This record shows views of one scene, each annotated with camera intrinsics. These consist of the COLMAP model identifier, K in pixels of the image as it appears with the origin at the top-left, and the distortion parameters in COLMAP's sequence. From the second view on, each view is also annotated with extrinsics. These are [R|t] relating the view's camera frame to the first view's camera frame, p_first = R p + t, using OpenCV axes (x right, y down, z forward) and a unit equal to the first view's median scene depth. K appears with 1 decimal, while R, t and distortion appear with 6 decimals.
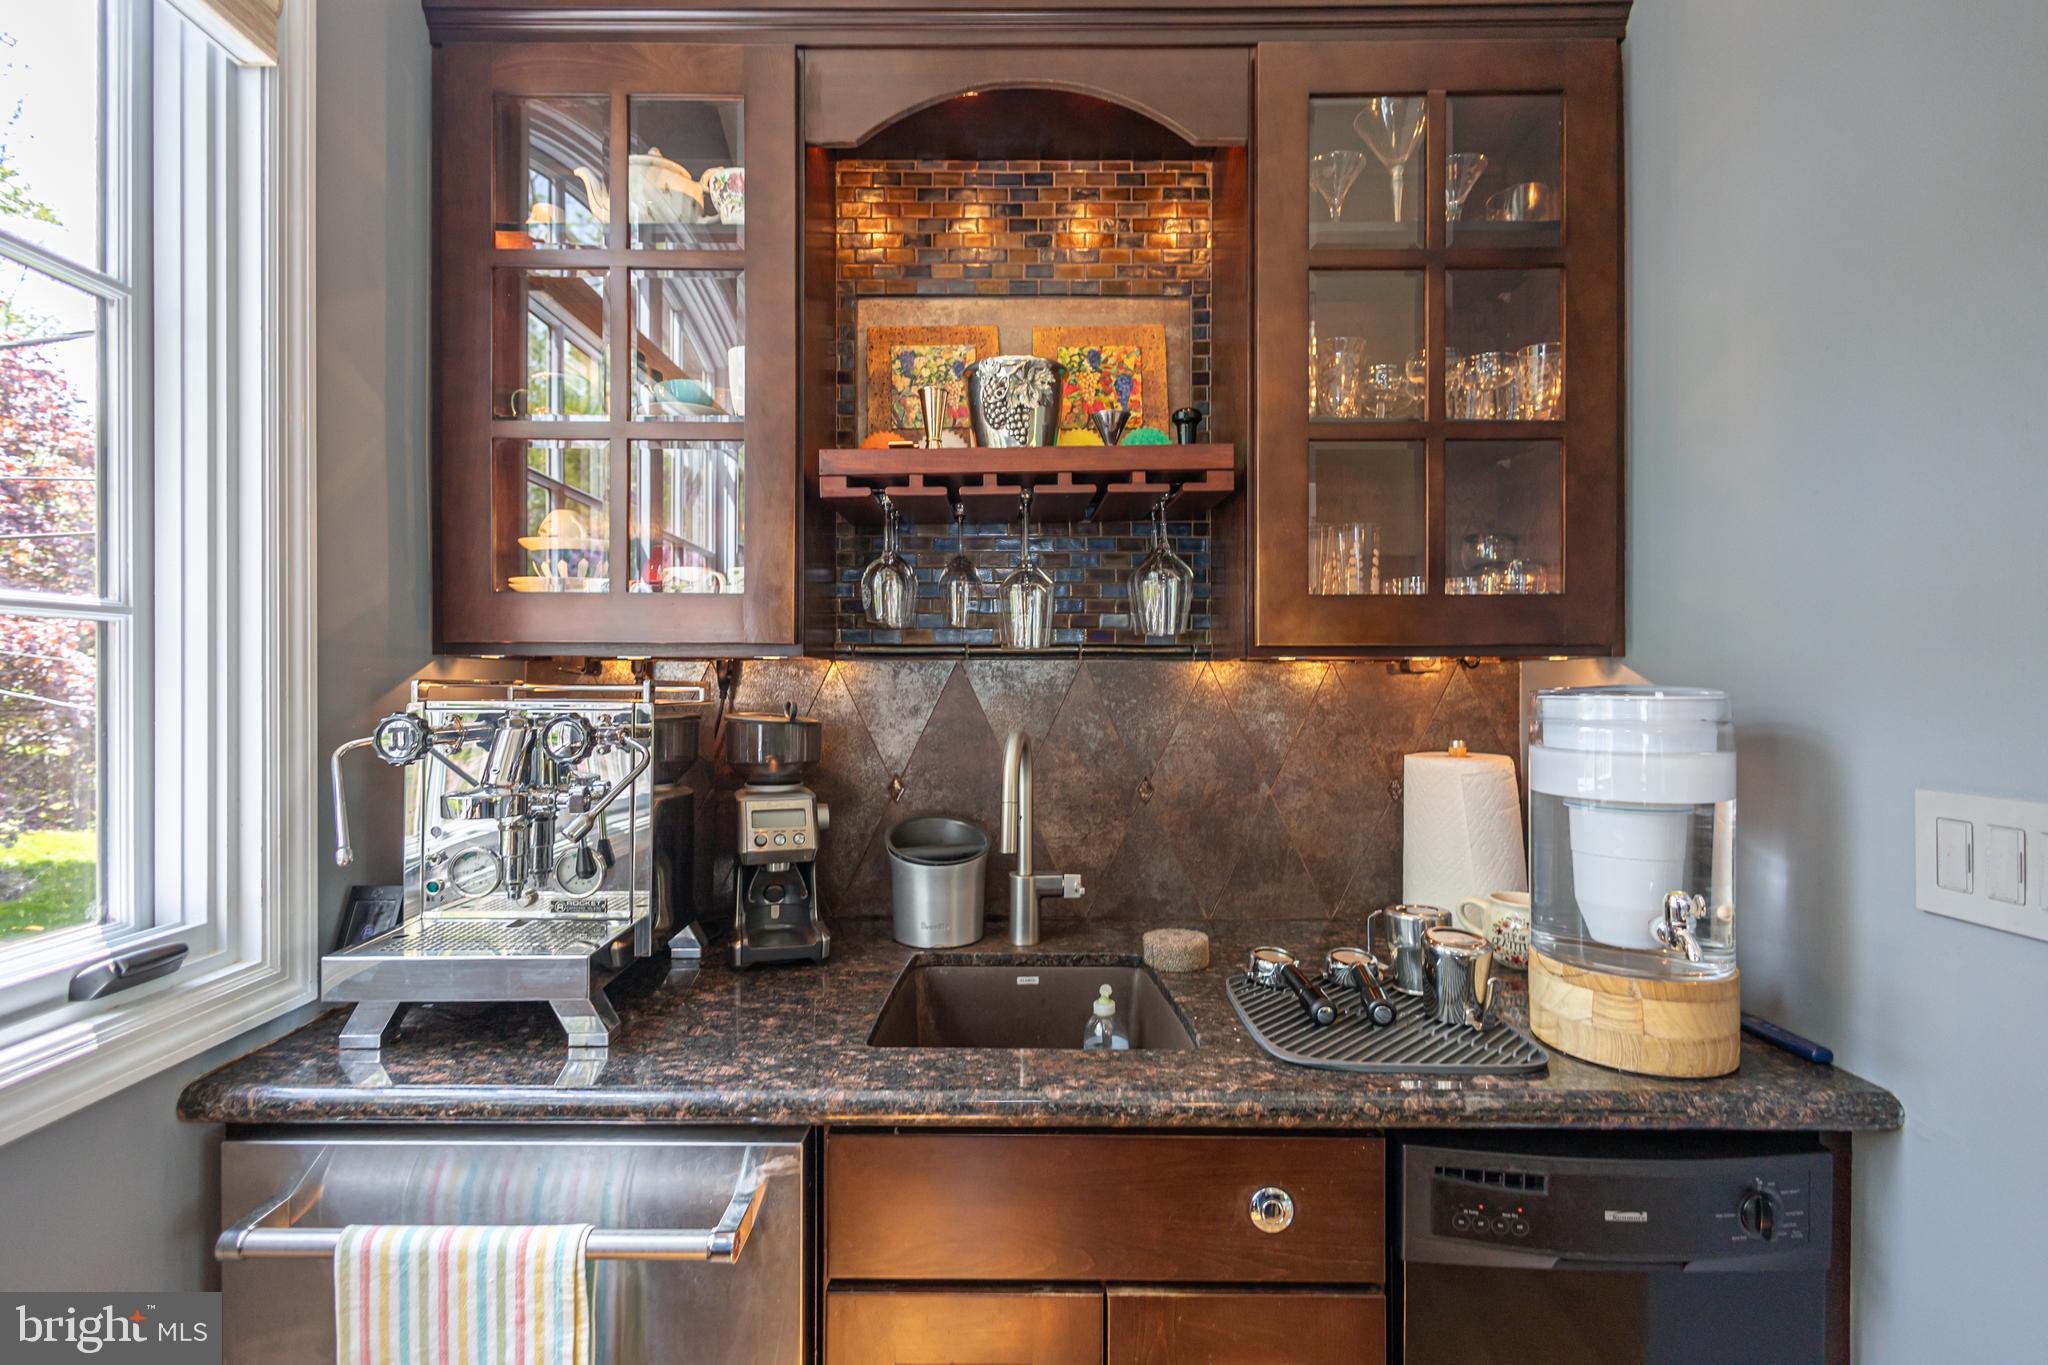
lens RADIAL K [[958.4, 0, 1011.3], [0, 958.4, 675.1], [0, 0, 1]] dist [0.010826, -0.002411]
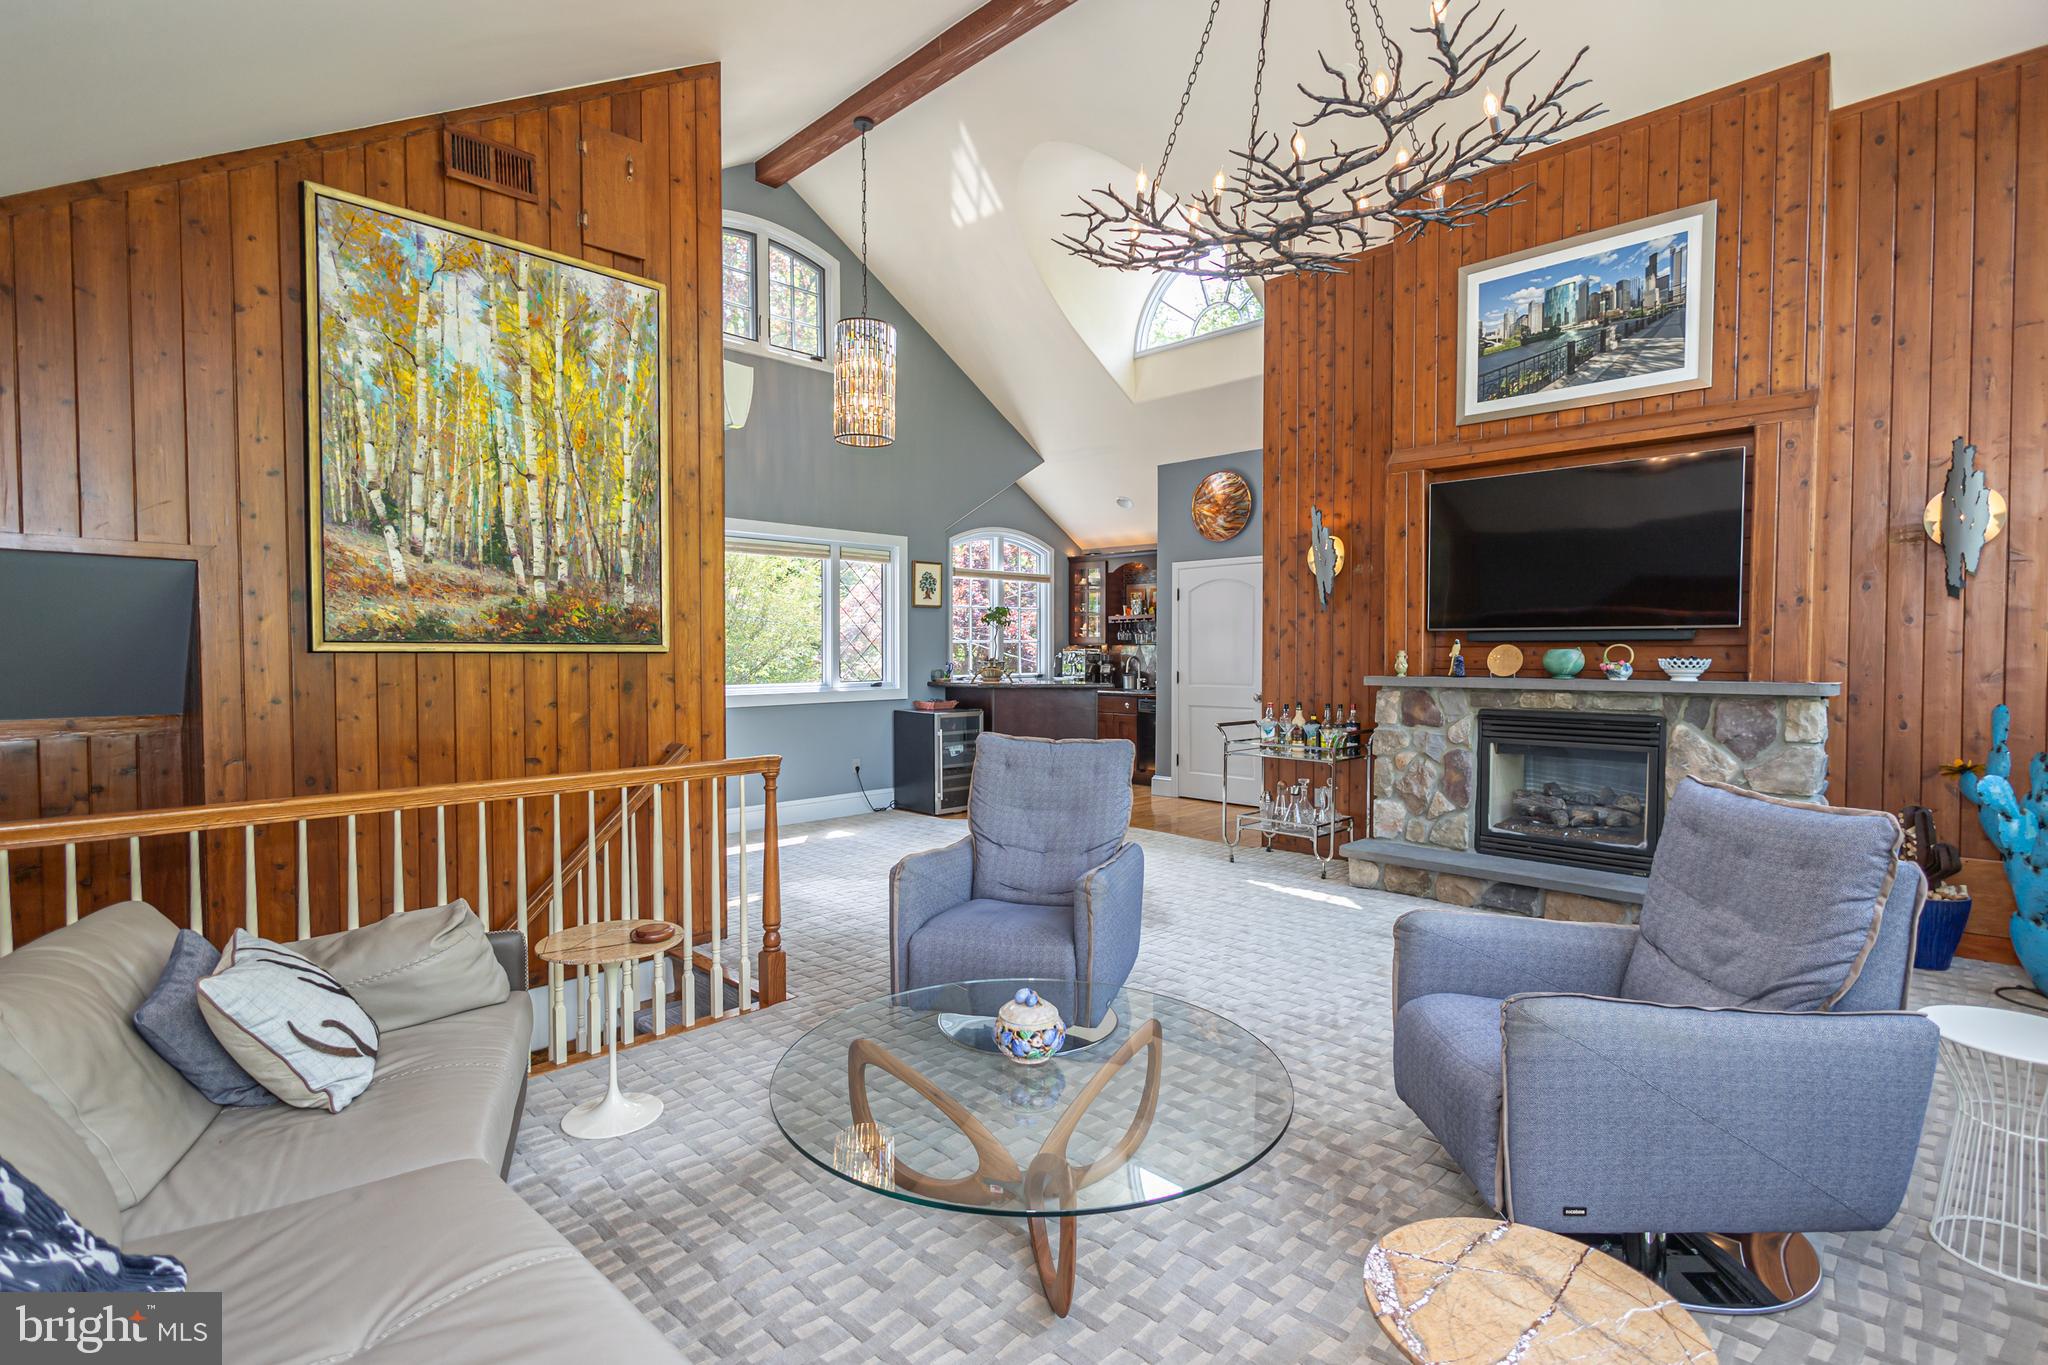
lens RADIAL K [[958.4, 0, 1030.8], [0, 958.4, 684.0], [0, 0, 1]] dist [0.010826, -0.002411]
pose [[0.729305, 0.025340, -0.683719, 4.263308], [0.003755, 0.999151, 0.041036, -0.026940], [0.684179, -0.032495, 0.728590, -4.611717]]
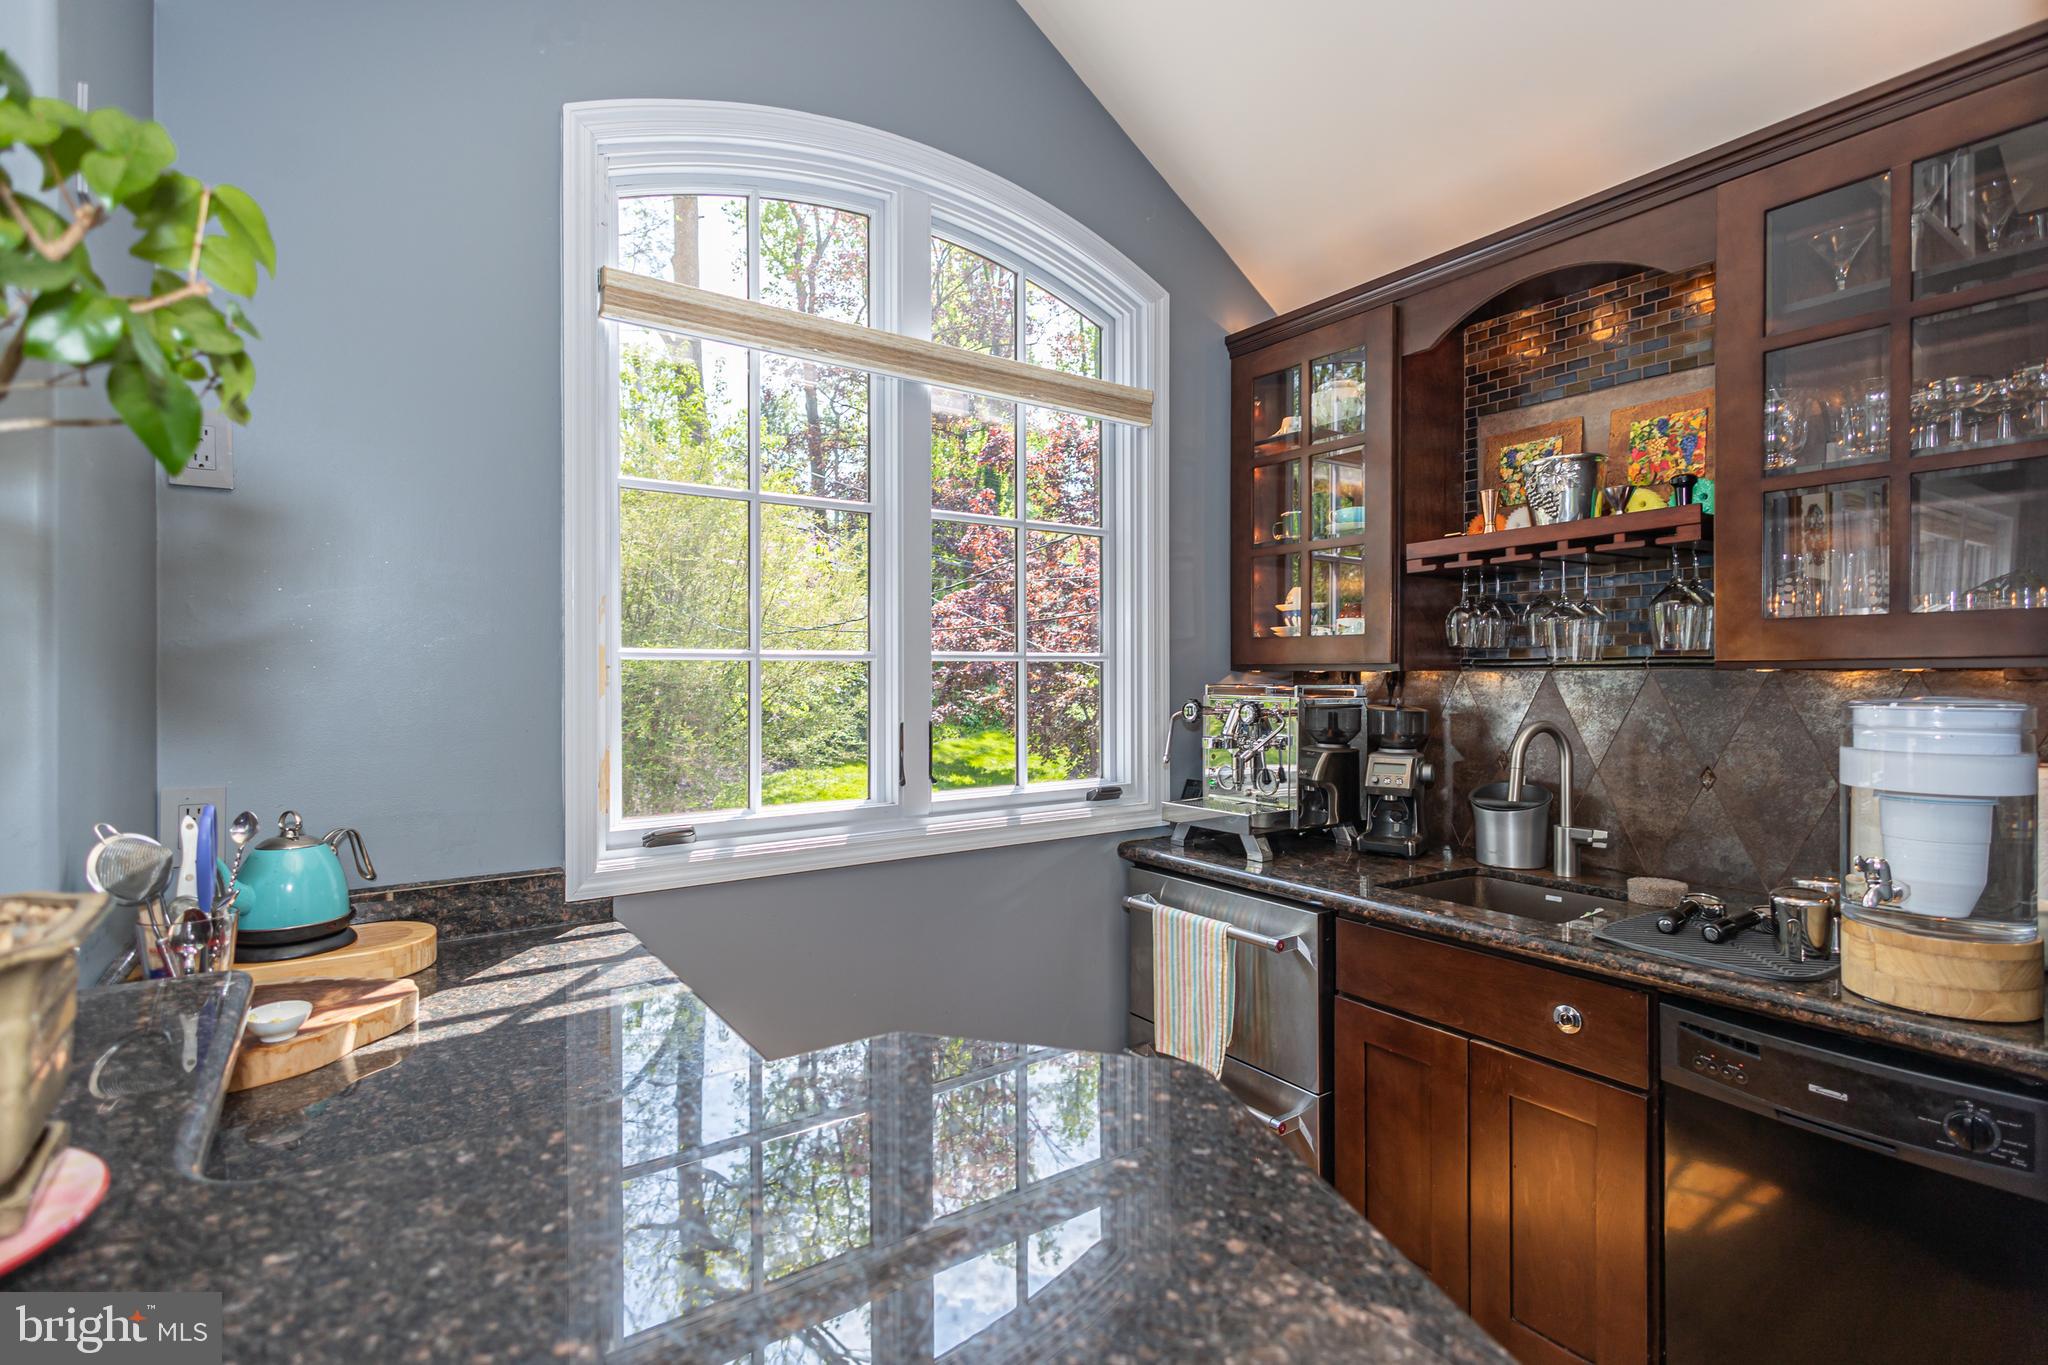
lens RADIAL K [[958.4, 0, 1014.6], [0, 958.4, 689.1], [0, 0, 1]] dist [0.010826, -0.002411]
pose [[0.568577, 0.011728, -0.822547, 0.756855], [0.005802, 0.999816, 0.018266, -0.021522], [0.822610, -0.015158, 0.568404, -0.474192]]
